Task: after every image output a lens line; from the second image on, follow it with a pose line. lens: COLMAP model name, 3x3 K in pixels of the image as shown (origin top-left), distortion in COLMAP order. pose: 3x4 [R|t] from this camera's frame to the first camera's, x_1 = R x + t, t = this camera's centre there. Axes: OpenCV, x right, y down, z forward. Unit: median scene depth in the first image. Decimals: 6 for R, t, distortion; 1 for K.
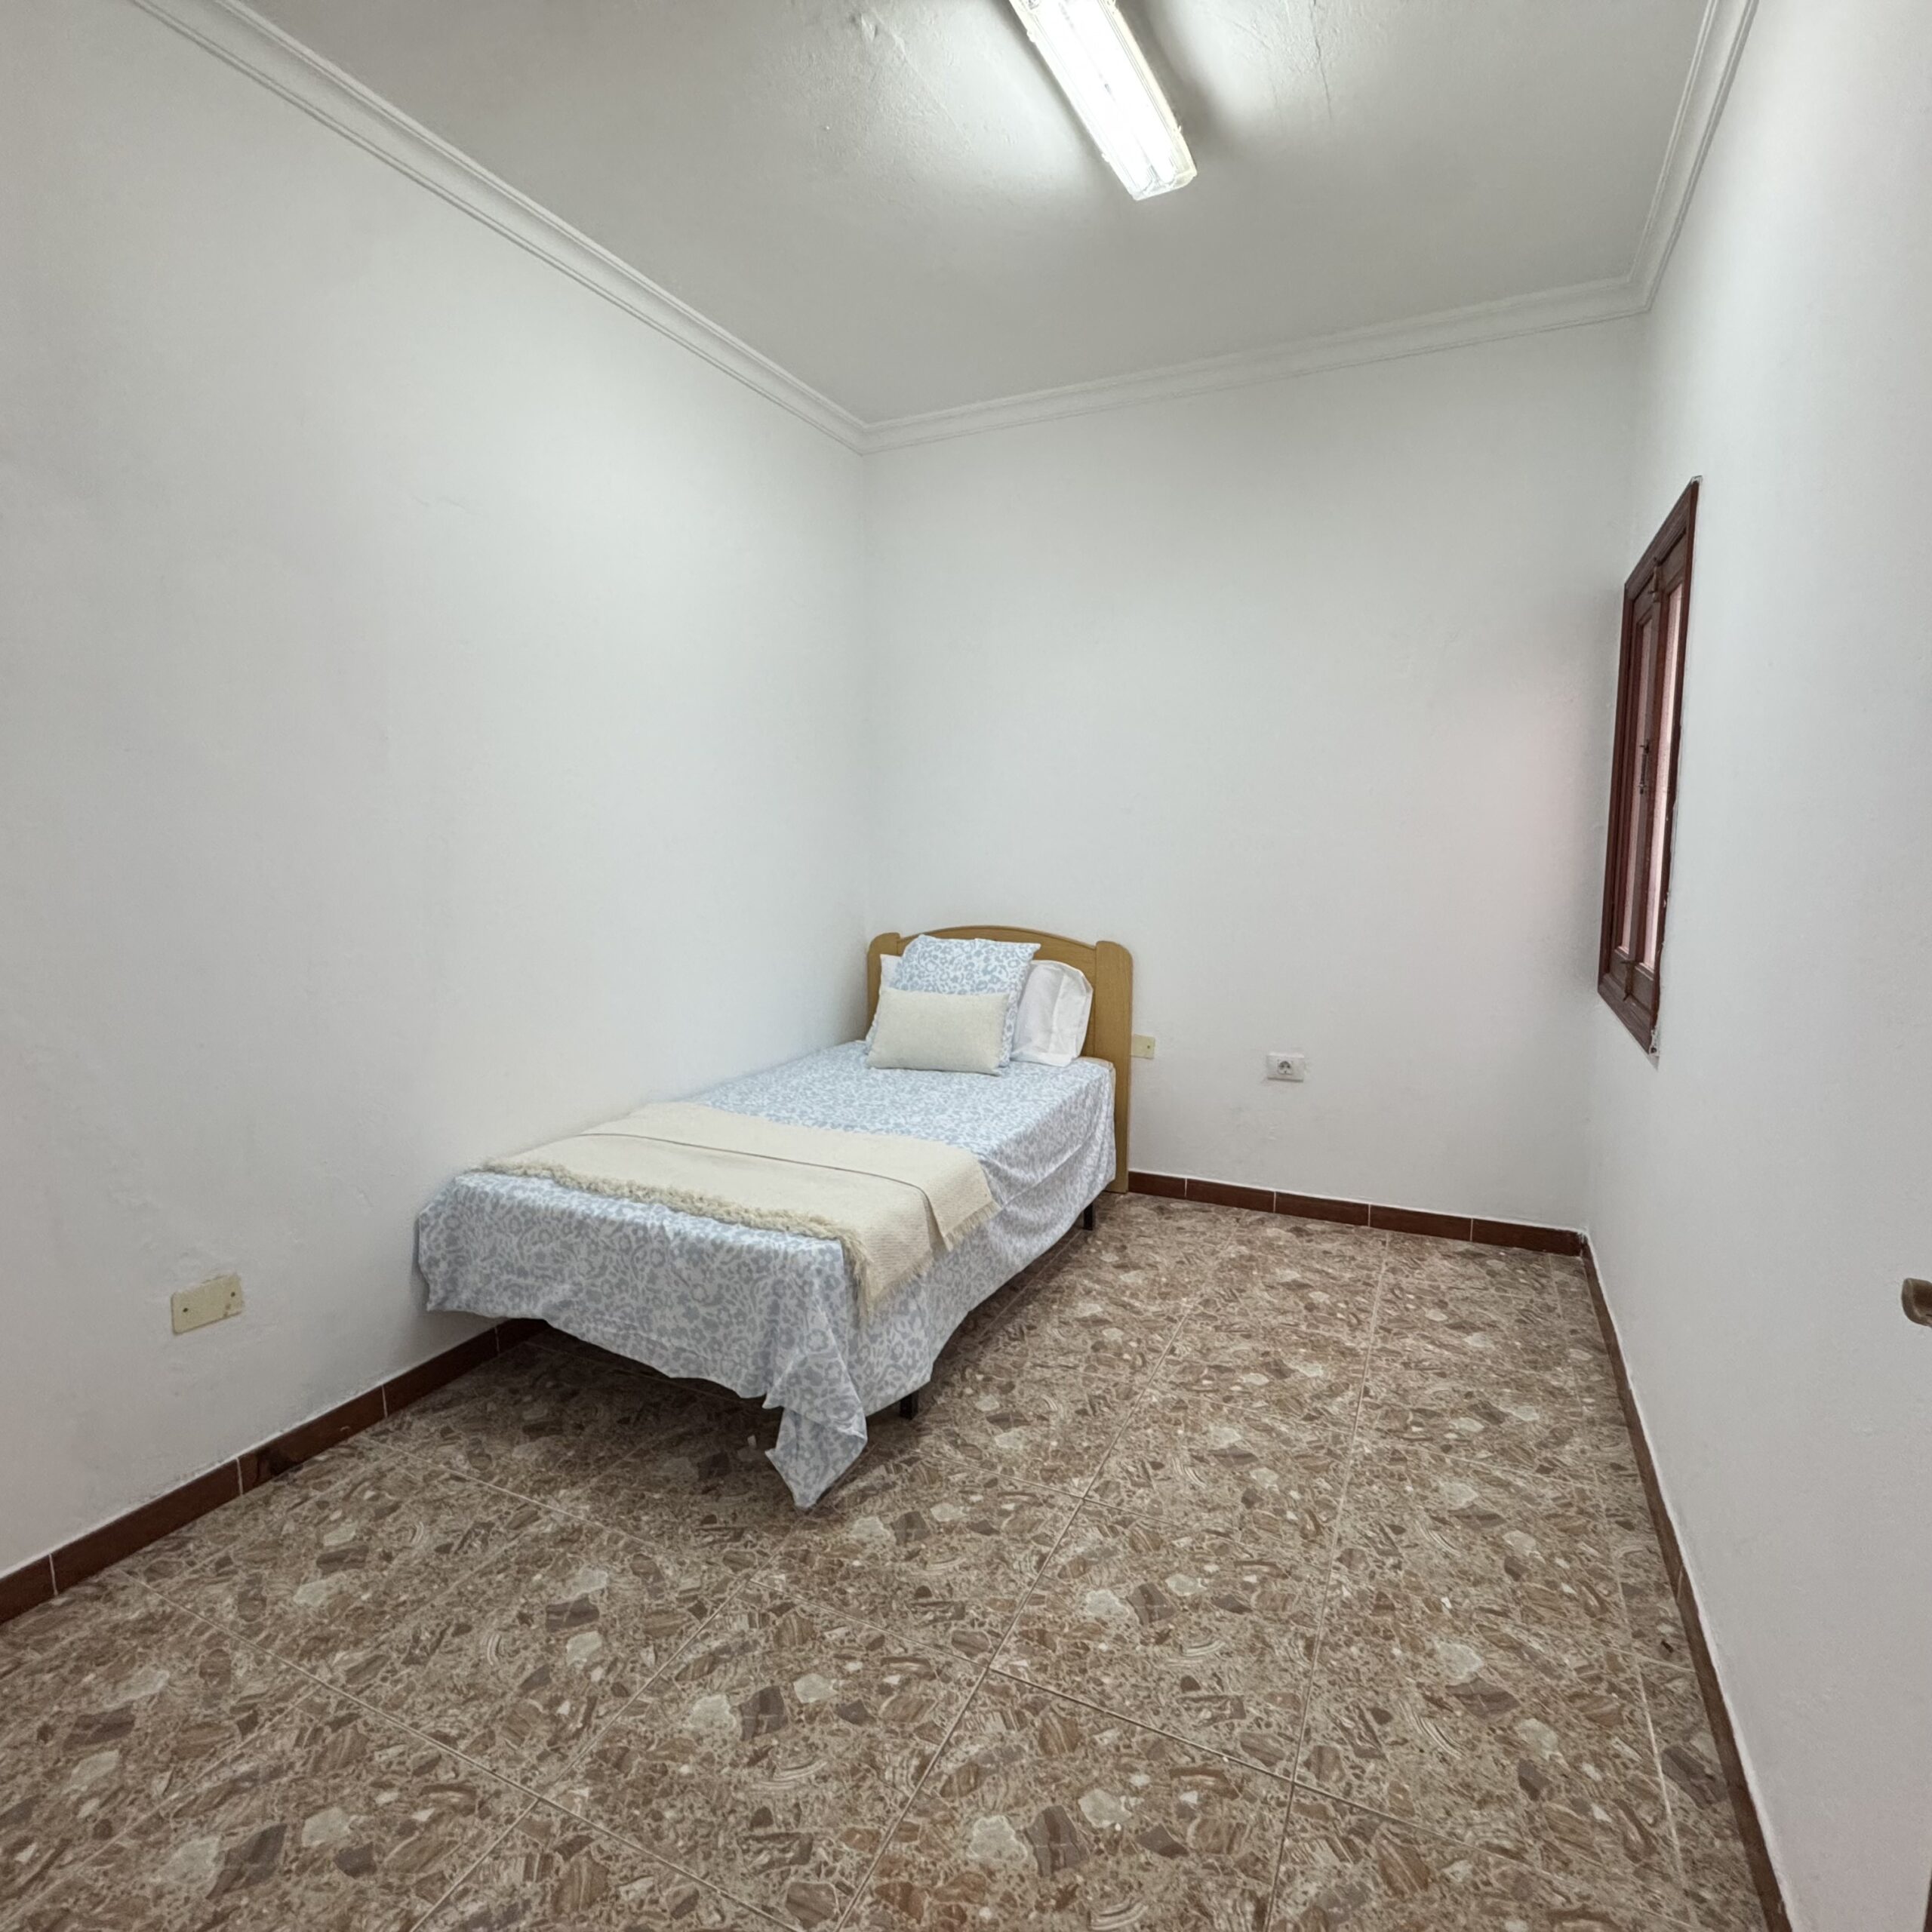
lens RADIAL K [[1027.1, 0, 972.0], [0, 1027.1, 959.8], [0, 0, 1]] dist [-0.003218, 0.000040]
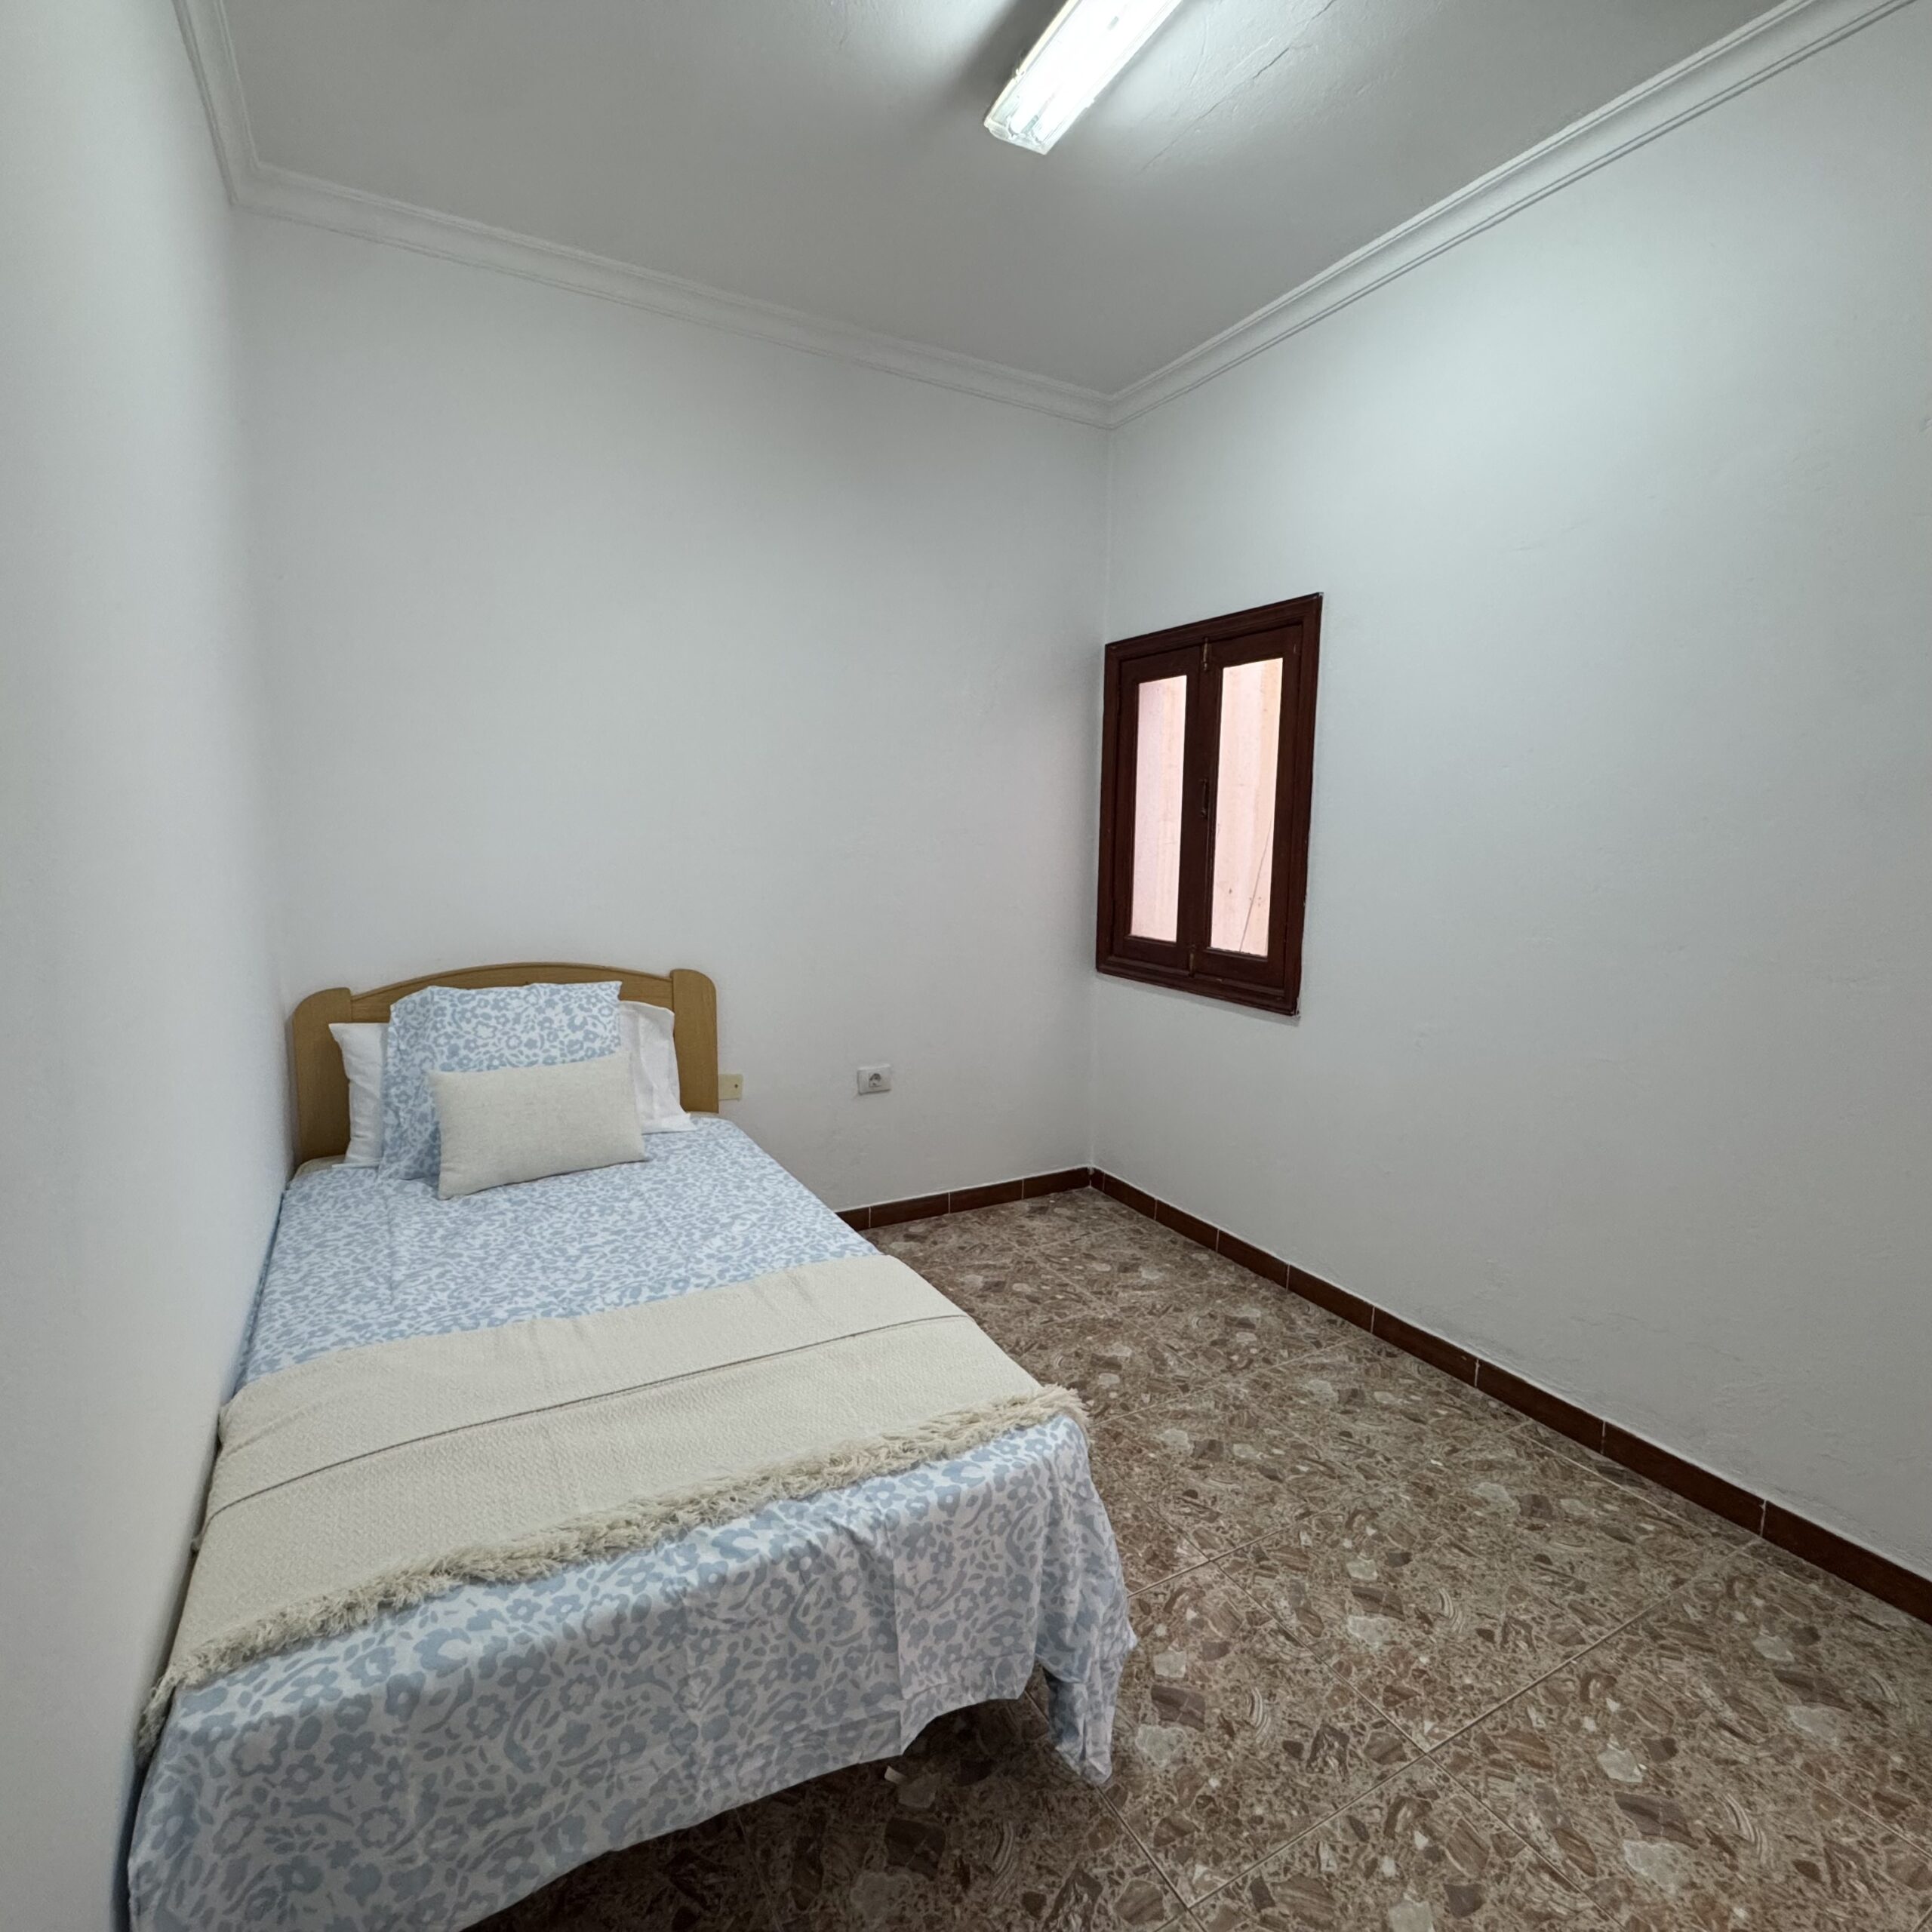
lens RADIAL K [[1027.1, 0, 961.3], [0, 1027.1, 959.2], [0, 0, 1]] dist [-0.003218, 0.000040]
pose [[0.585026, -0.091711, 0.805812, -0.684911], [0.079255, 0.995295, 0.055736, -0.092606], [-0.807133, 0.031258, 0.589542, 0.564640]]
